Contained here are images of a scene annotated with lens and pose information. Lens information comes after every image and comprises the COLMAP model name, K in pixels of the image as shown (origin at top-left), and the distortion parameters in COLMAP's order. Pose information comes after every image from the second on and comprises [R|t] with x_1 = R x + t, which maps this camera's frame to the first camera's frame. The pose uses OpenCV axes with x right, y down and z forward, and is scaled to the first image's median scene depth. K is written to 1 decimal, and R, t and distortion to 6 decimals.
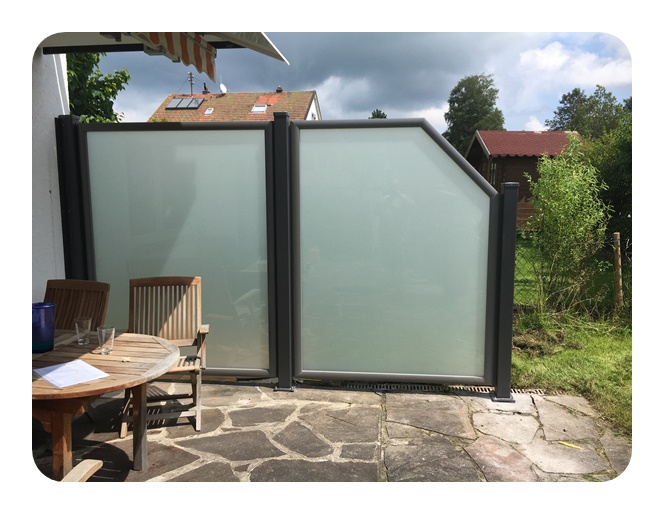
lens RADIAL K [[505.0, 0, 329.4], [0, 505.0, 258.2], [0, 0, 1]] dist [0.050874, -0.045076]
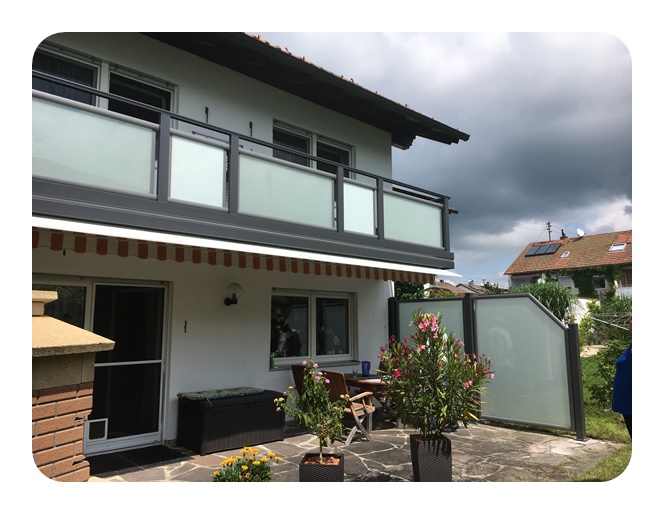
lens RADIAL K [[505.0, 0, 332.3], [0, 505.0, 260.5], [0, 0, 1]] dist [0.050874, -0.045076]
pose [[0.758181, -0.085575, -0.646404, 0.912961], [-0.086809, 0.969278, -0.230139, 0.148839], [0.646240, 0.230601, 0.727460, -1.078653]]
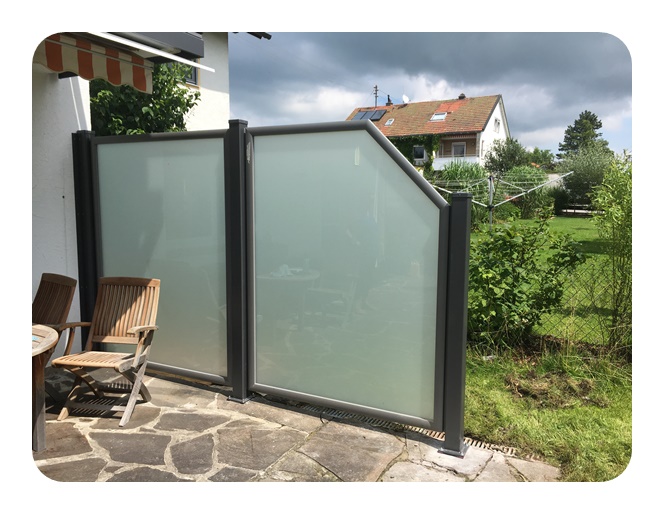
lens RADIAL K [[505.0, 0, 335.5], [0, 505.0, 254.2], [0, 0, 1]] dist [0.050874, -0.045076]
pose [[0.932354, 0.050890, -0.357948, 0.445230], [-0.059625, 0.998131, -0.013398, -0.022071], [0.356597, 0.033834, 0.933645, 0.145177]]
